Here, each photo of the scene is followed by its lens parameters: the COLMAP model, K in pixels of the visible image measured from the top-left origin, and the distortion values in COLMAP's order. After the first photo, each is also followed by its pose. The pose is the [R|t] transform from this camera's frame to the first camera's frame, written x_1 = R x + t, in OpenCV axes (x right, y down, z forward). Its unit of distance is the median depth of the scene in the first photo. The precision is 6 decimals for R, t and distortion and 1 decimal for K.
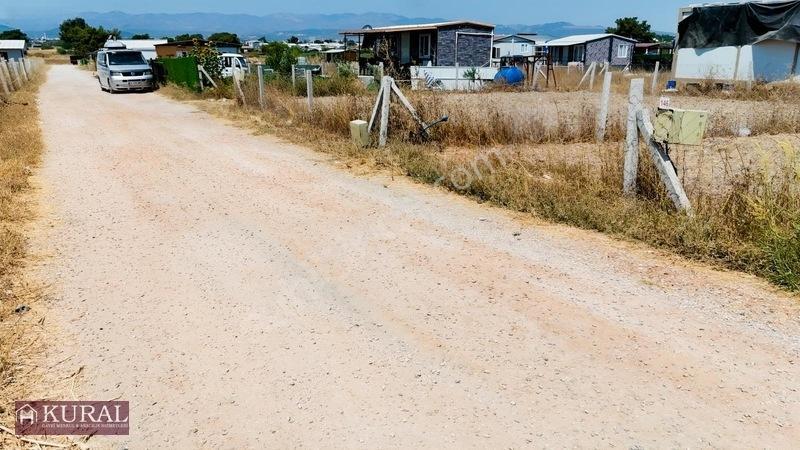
lens RADIAL K [[594.4, 0, 402.6], [0, 594.4, 225.1], [0, 0, 1]] dist [0.061706, -0.061682]
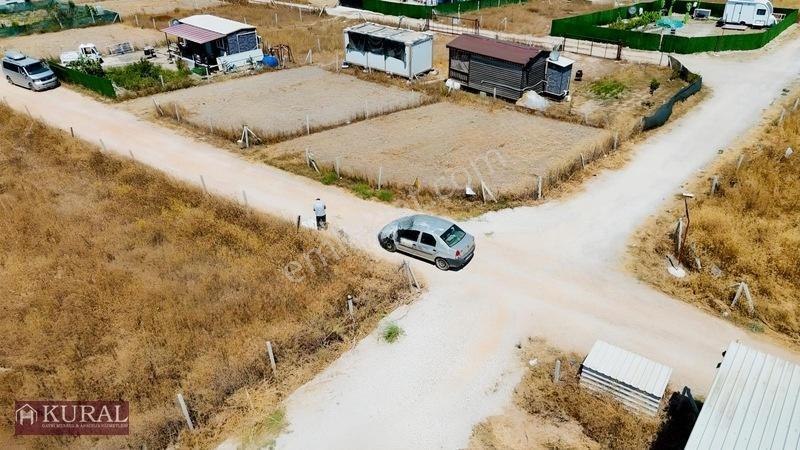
lens RADIAL K [[594.4, 0, 402.6], [0, 594.4, 225.1], [0, 0, 1]] dist [0.061706, -0.061682]
pose [[0.920943, -0.209570, 0.328548, -0.171892], [0.117357, 0.953096, 0.278988, -0.217479], [-0.371606, -0.218375, 0.902342, -1.002608]]
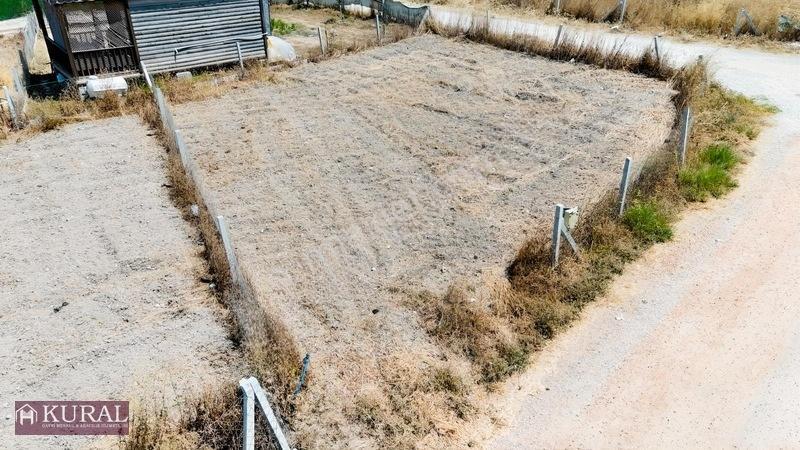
lens RADIAL K [[594.4, 0, 402.6], [0, 594.4, 225.1], [0, 0, 1]] dist [0.061706, -0.061682]
pose [[-0.274203, -0.450151, 0.849810, -0.196703], [0.283003, 0.806777, 0.518671, -0.247989], [-0.919088, 0.382720, -0.093827, 0.327571]]
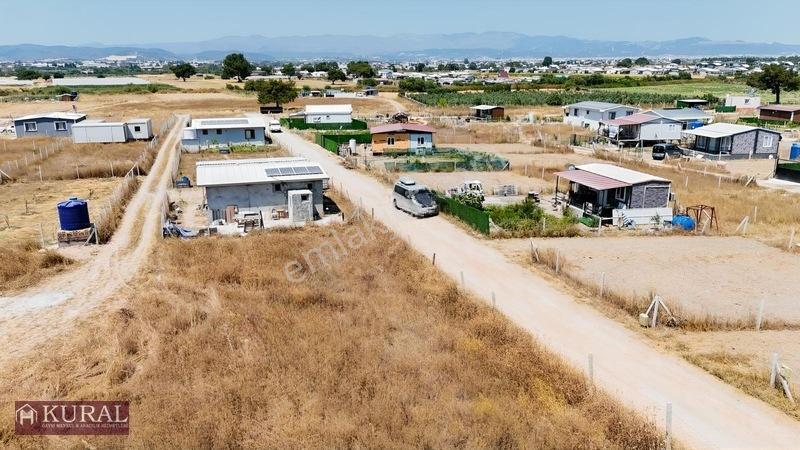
lens RADIAL K [[592.0, 0, 402.9], [0, 592.0, 227.8], [0, 0, 1]] dist [0.069318, -0.070245]
pose [[0.982017, 0.044661, -0.183436, -0.223449], [-0.048919, 0.998627, -0.018756, -0.162198], [0.182346, 0.027392, 0.982853, -0.564771]]
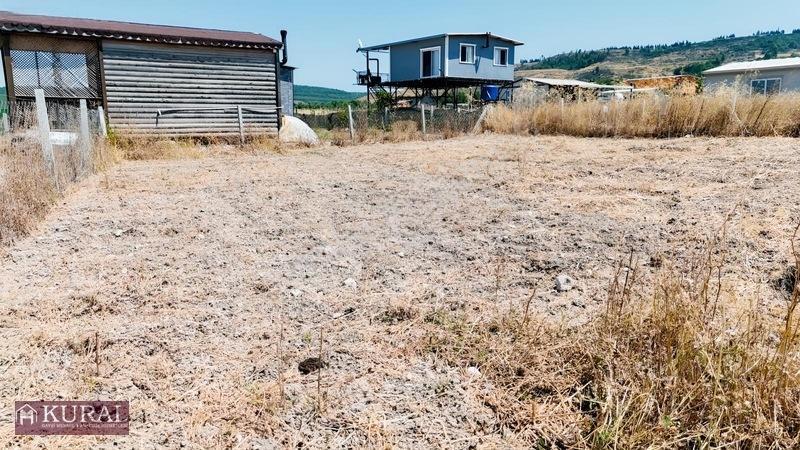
lens RADIAL K [[594.4, 0, 402.6], [0, 594.4, 225.1], [0, 0, 1]] dist [0.061706, -0.061682]
pose [[-0.187074, -0.163693, 0.968611, -0.004696], [0.283151, 0.935185, 0.212731, -0.067305], [-0.940653, 0.314060, -0.128599, 0.321395]]
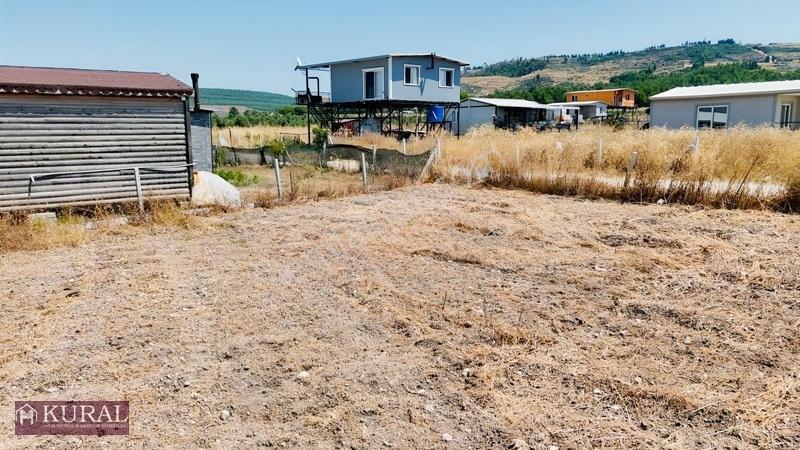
lens RADIAL K [[594.4, 0, 402.6], [0, 594.4, 225.1], [0, 0, 1]] dist [0.061706, -0.061682]
pose [[-0.273946, -0.151852, 0.949681, 0.089948], [0.278703, 0.932551, 0.229508, -0.106715], [-0.920477, 0.327552, -0.213147, 0.280061]]
